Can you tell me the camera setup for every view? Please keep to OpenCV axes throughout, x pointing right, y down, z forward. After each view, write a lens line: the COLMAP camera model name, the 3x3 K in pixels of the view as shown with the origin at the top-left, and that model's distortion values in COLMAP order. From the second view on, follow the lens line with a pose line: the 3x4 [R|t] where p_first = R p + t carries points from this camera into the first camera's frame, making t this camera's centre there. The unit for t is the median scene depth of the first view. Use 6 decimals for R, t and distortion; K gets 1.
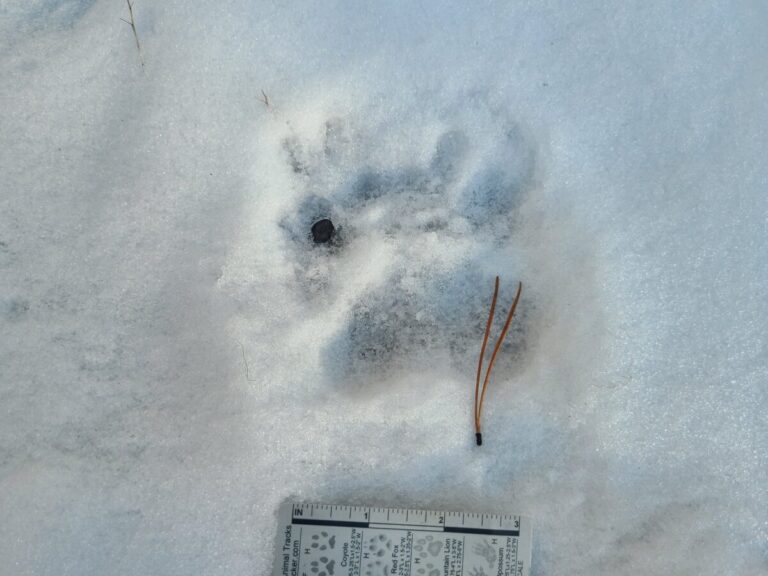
lens RADIAL K [[568.4, 0, 371.3], [0, 568.4, 299.0], [0, 0, 1]] dist [-0.016217, -0.011443]
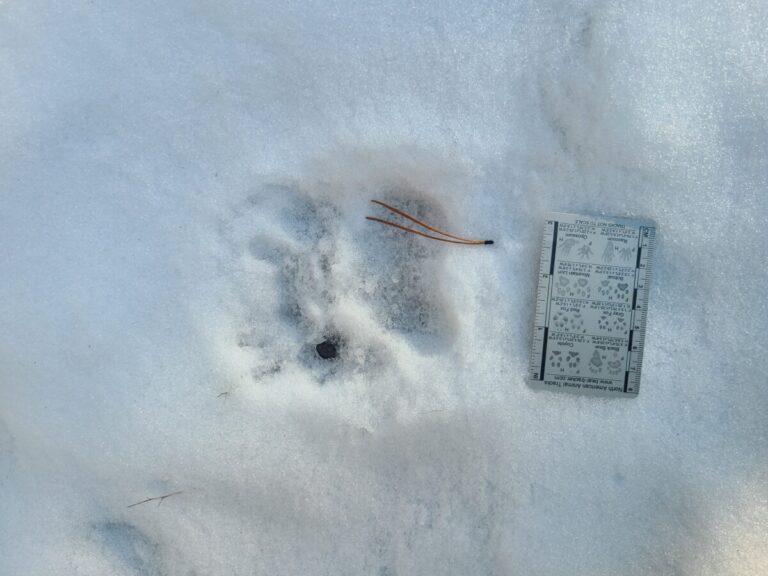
lens RADIAL K [[568.4, 0, 382.9], [0, 568.4, 289.1], [0, 0, 1]] dist [-0.016217, -0.011443]
pose [[0.028527, -0.998796, -0.039919, 0.125836], [0.992721, 0.023634, 0.118094, -0.169139], [-0.117009, -0.042998, 0.992200, -0.343143]]
